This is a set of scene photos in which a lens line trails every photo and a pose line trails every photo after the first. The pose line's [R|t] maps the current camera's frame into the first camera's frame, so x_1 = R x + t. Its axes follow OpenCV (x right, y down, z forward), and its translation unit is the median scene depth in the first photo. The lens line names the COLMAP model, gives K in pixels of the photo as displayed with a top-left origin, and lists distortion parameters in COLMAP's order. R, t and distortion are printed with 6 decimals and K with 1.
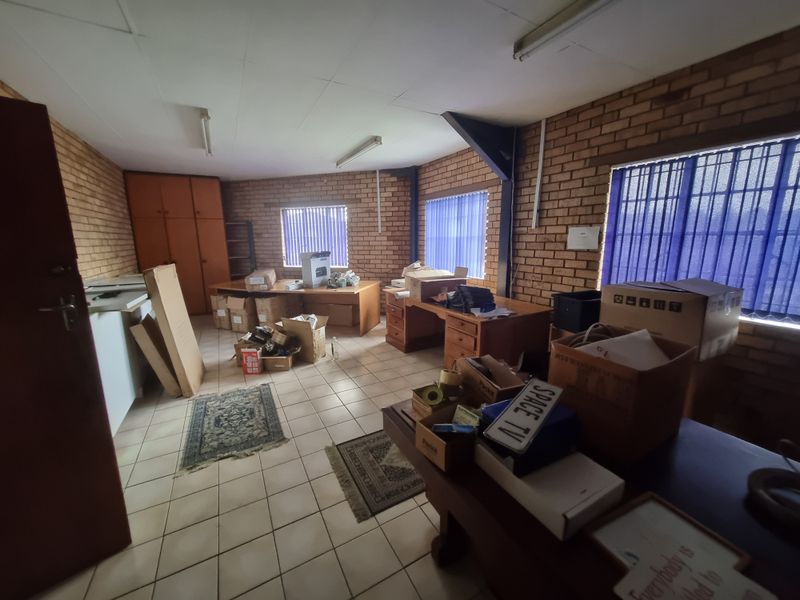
lens RADIAL K [[314.9, 0, 399.2], [0, 314.9, 300.1], [0, 0, 1]] dist [-0.001866, -0.000544]
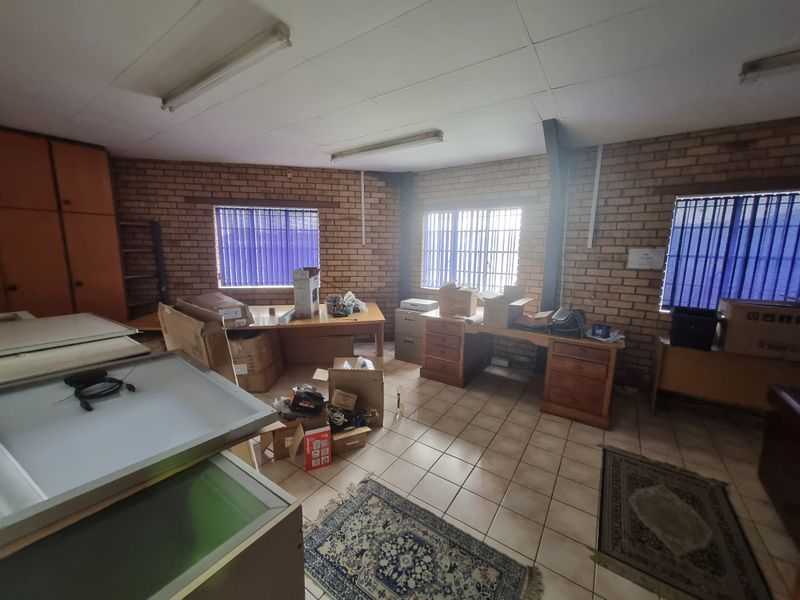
lens RADIAL K [[314.9, 0, 399.3], [0, 314.9, 298.8], [0, 0, 1]] dist [-0.001866, -0.000544]
pose [[0.896478, -0.046296, 0.440664, -0.647975], [0.062835, 0.997759, -0.023007, -0.083847], [-0.438611, 0.048314, 0.897377, 0.389068]]
